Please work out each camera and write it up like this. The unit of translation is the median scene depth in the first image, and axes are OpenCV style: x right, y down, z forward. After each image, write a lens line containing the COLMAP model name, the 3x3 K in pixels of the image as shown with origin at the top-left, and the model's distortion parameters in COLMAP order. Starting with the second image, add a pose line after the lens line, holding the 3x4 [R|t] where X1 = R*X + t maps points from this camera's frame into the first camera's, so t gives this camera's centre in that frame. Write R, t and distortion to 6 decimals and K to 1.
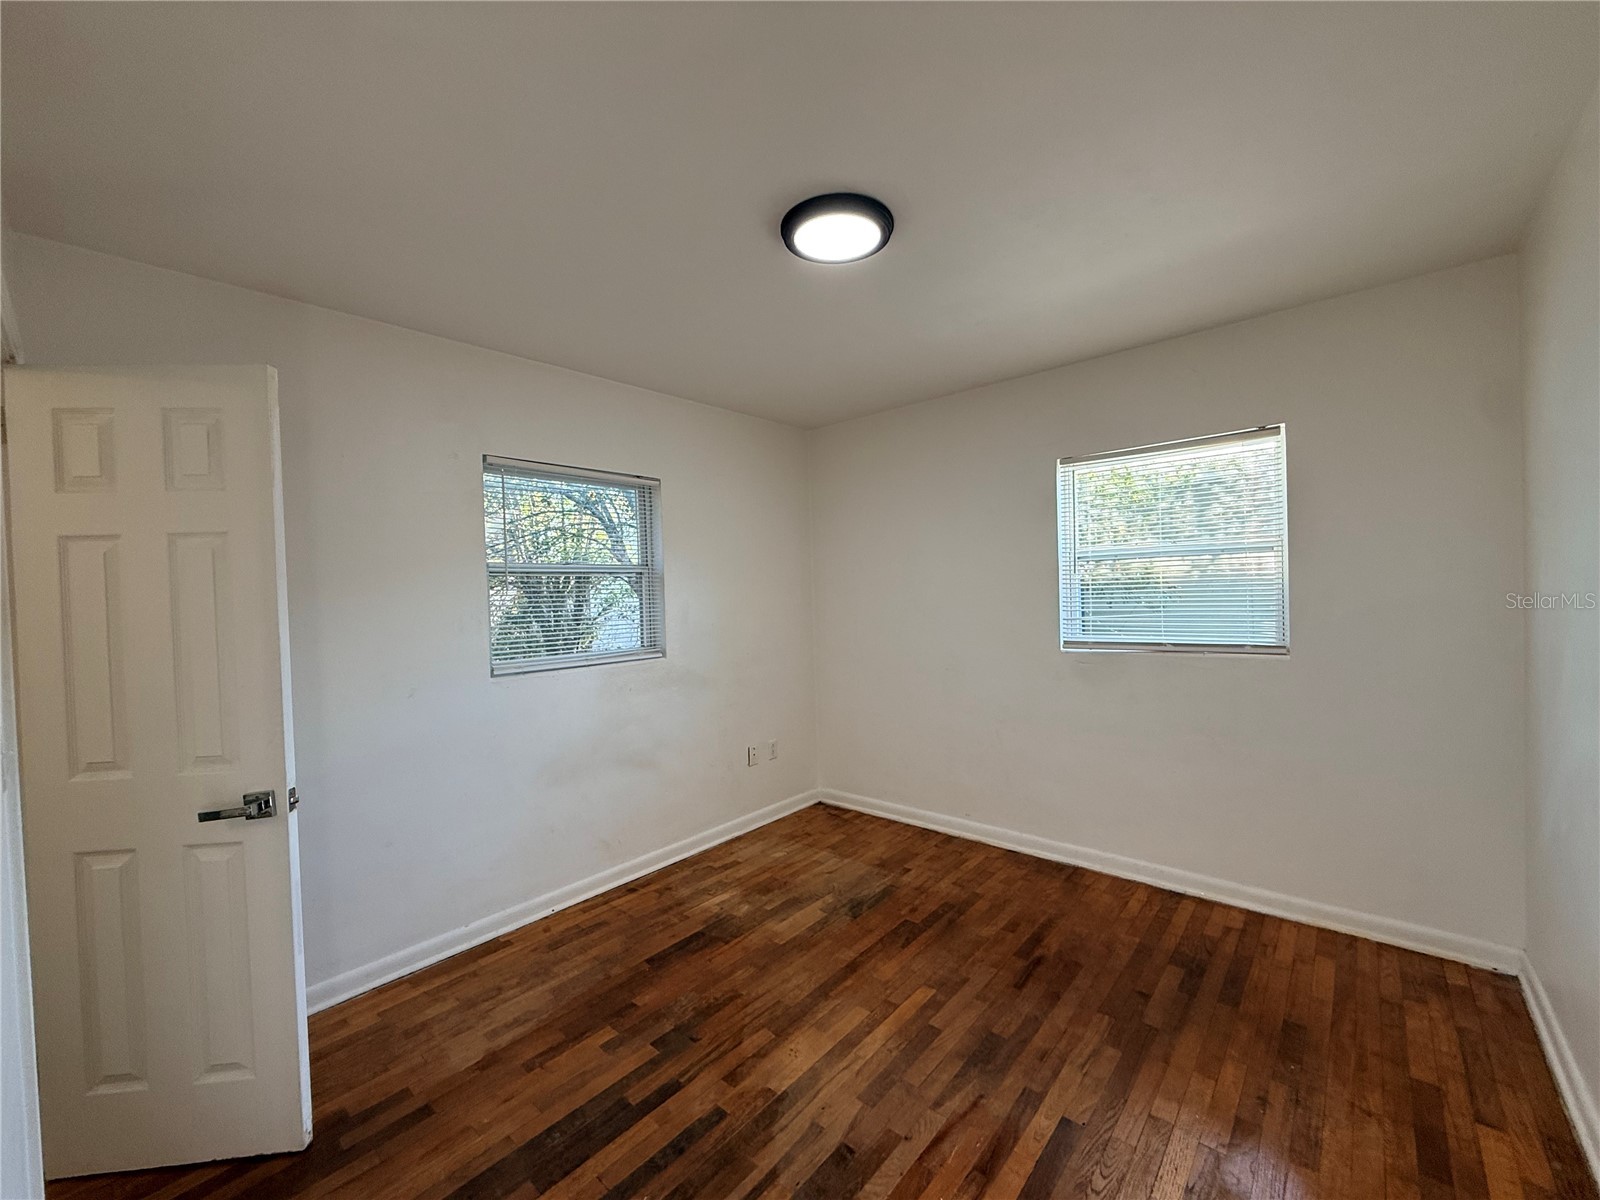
lens RADIAL K [[635.7, 0, 798.3], [0, 635.7, 602.9], [0, 0, 1]] dist [-0.000262, 0.000243]
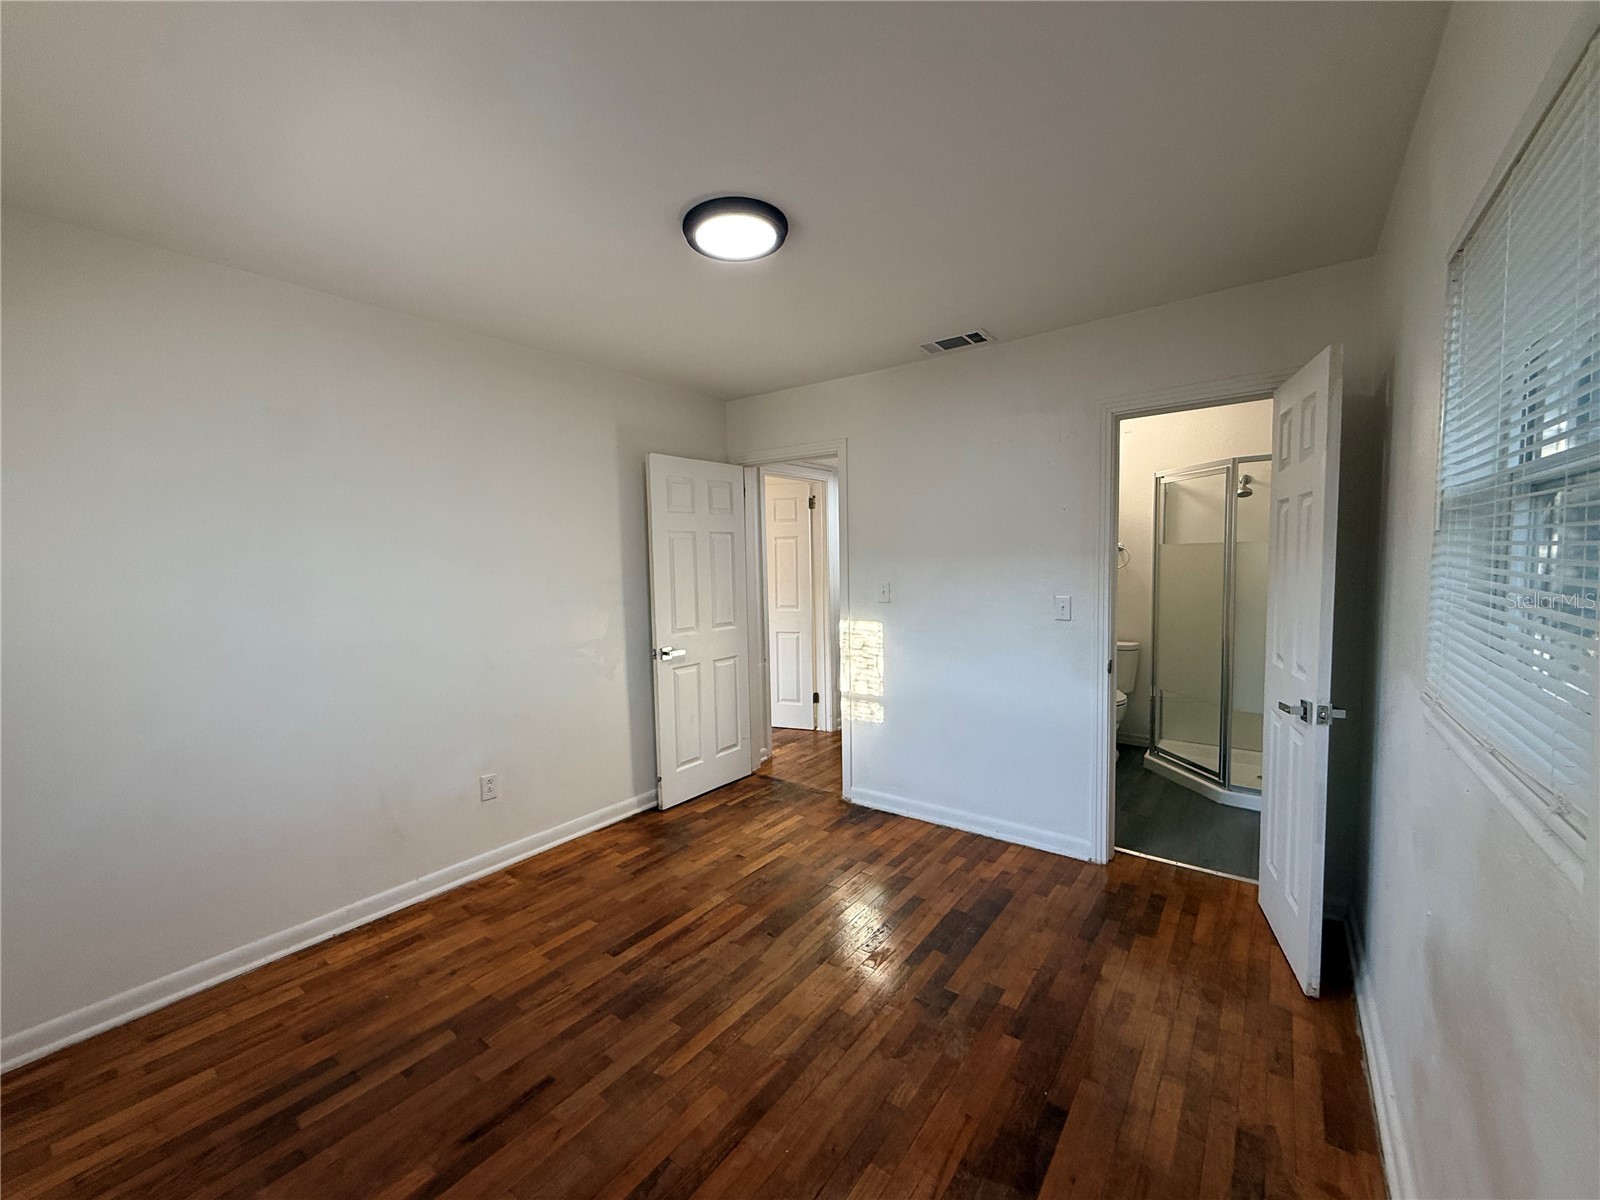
lens RADIAL K [[635.7, 0, 798.3], [0, 635.7, 602.9], [0, 0, 1]] dist [-0.000262, 0.000243]
pose [[-0.995441, 0.057907, -0.075795, 0.067607], [0.051121, 0.994755, 0.088596, -0.044359], [0.080528, 0.084317, -0.993180, 1.933340]]
